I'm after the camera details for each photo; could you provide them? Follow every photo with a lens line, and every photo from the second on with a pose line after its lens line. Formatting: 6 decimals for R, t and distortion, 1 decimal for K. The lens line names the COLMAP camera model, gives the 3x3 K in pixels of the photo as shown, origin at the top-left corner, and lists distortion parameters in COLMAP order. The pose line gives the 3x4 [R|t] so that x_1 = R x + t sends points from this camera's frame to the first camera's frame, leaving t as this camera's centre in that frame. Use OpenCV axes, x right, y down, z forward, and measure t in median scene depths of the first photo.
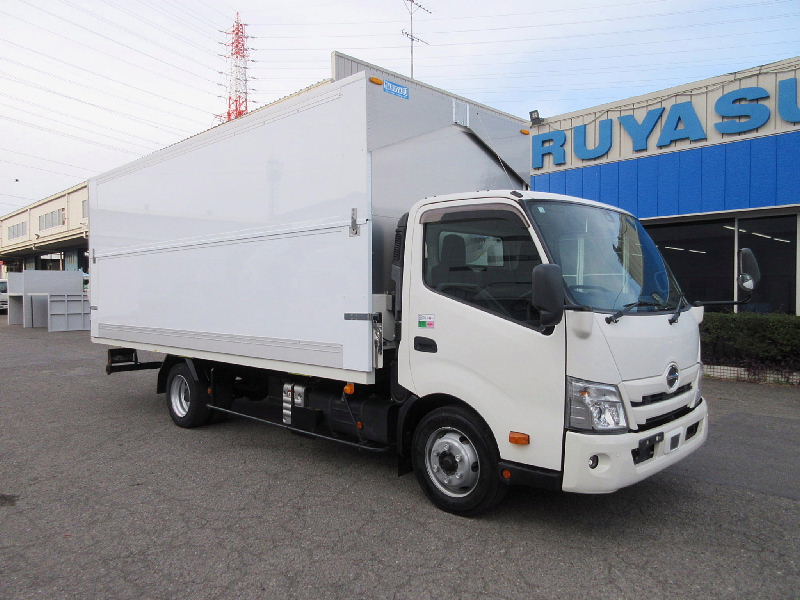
lens RADIAL K [[594.9, 0, 400.0], [0, 594.9, 300.0], [0, 0, 1]] dist [0.009369, 0.000961]
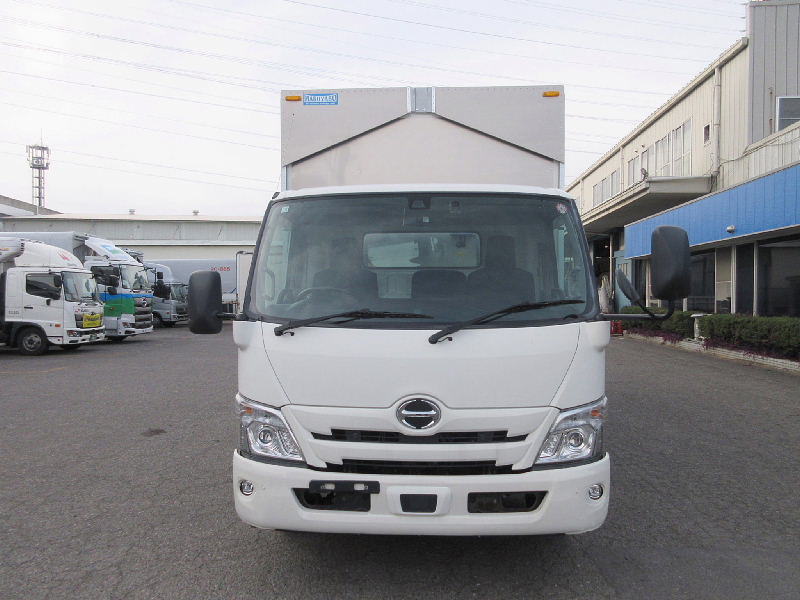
lens RADIAL K [[594.9, 0, 400.0], [0, 594.9, 300.0], [0, 0, 1]] dist [0.009369, 0.000961]
pose [[0.672540, 0.007204, -0.740026, 1.016312], [-0.009625, 0.999953, 0.000988, -0.013588], [0.739998, 0.006458, 0.672578, 0.502328]]
